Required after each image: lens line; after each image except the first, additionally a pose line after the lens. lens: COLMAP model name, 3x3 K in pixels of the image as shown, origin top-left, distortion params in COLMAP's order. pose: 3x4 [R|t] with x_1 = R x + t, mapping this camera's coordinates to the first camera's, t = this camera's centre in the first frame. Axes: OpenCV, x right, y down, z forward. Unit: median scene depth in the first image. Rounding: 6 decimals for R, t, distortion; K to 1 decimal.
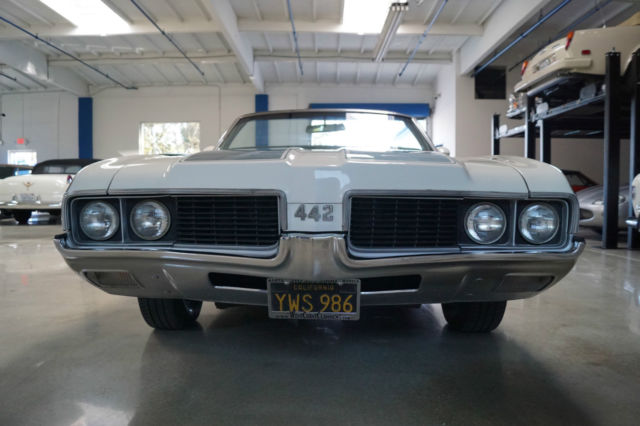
lens RADIAL K [[499.7, 0, 318.9], [0, 499.7, 205.1], [0, 0, 1]] dist [-0.064193, 0.008958]
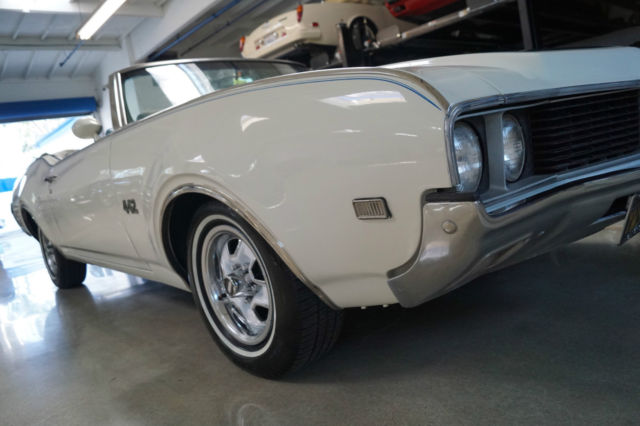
lens RADIAL K [[499.7, 0, 318.9], [0, 499.7, 205.1], [0, 0, 1]] dist [-0.064193, 0.008958]
pose [[0.751730, -0.189052, 0.631793, -0.120978], [0.184980, 0.980016, 0.073155, 0.001543], [-0.632997, 0.061876, 0.771678, 0.088967]]
